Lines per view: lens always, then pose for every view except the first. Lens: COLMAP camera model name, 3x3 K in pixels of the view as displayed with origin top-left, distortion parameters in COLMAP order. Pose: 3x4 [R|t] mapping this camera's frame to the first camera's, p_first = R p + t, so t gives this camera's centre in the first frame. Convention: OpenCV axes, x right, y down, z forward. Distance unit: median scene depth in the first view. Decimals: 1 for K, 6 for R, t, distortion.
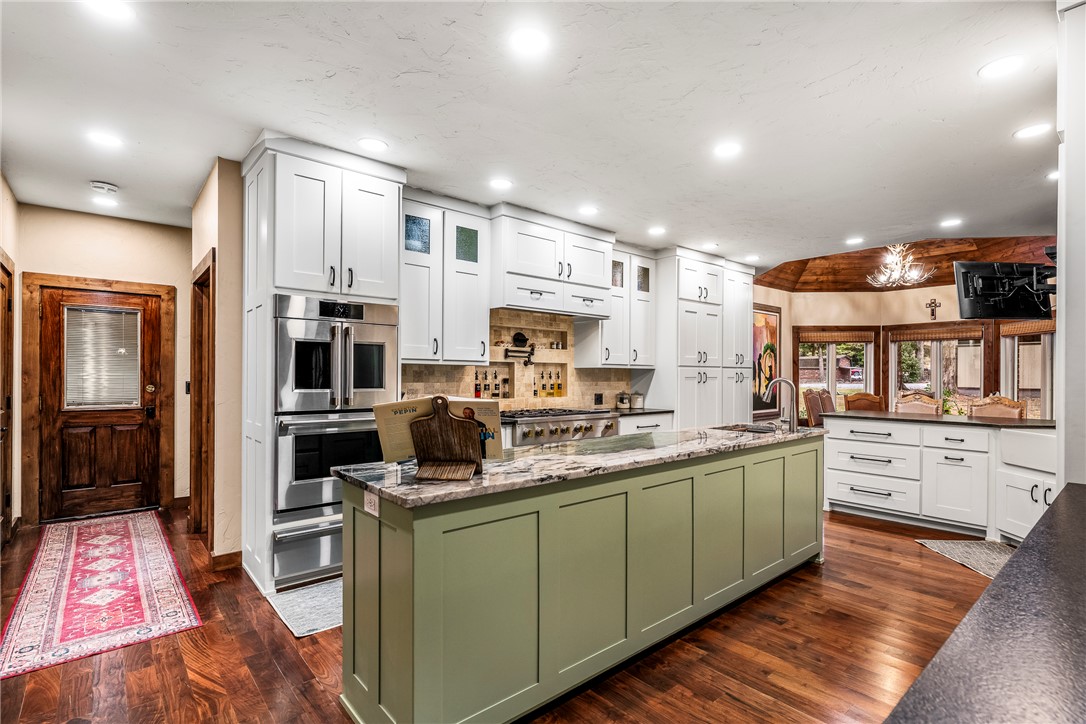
lens RADIAL K [[516.1, 0, 541.9], [0, 516.1, 378.1], [0, 0, 1]] dist [0.000212, 0.000002]
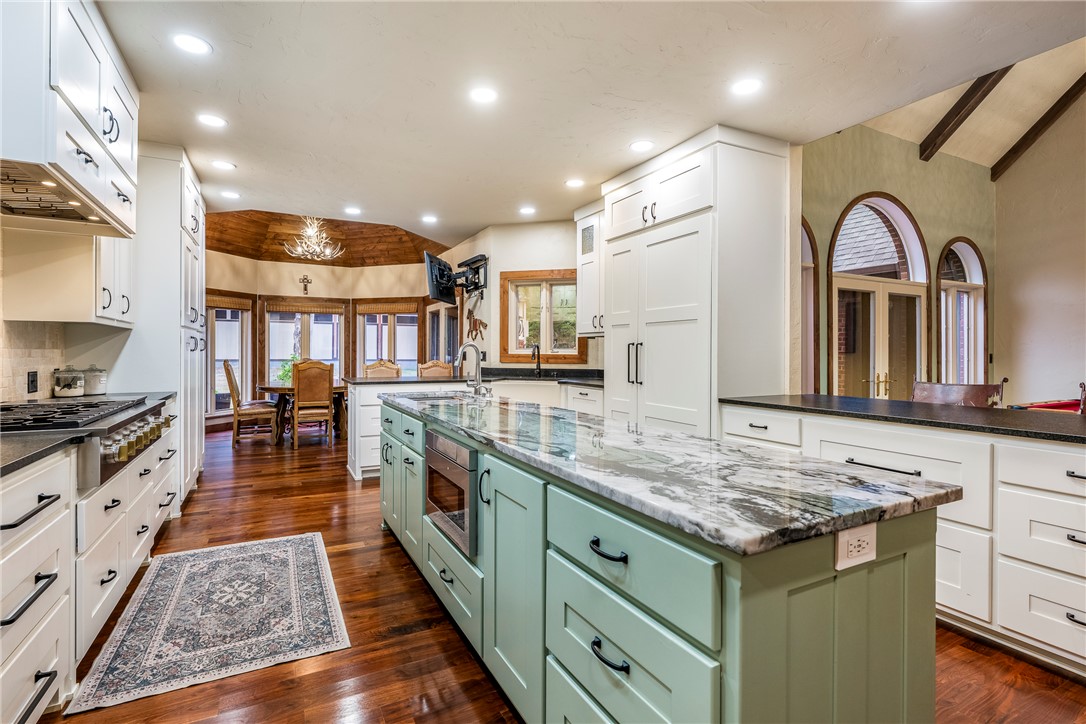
lens RADIAL K [[516.3, 0, 543.0], [0, 516.3, 362.0], [0, 0, 1]] dist [0.000527, 0.000095]
pose [[0.219858, -0.021853, 0.975287, -0.222143], [0.000075, 0.999749, 0.022385, 0.006499], [-0.975532, -0.004849, 0.219804, 0.292417]]
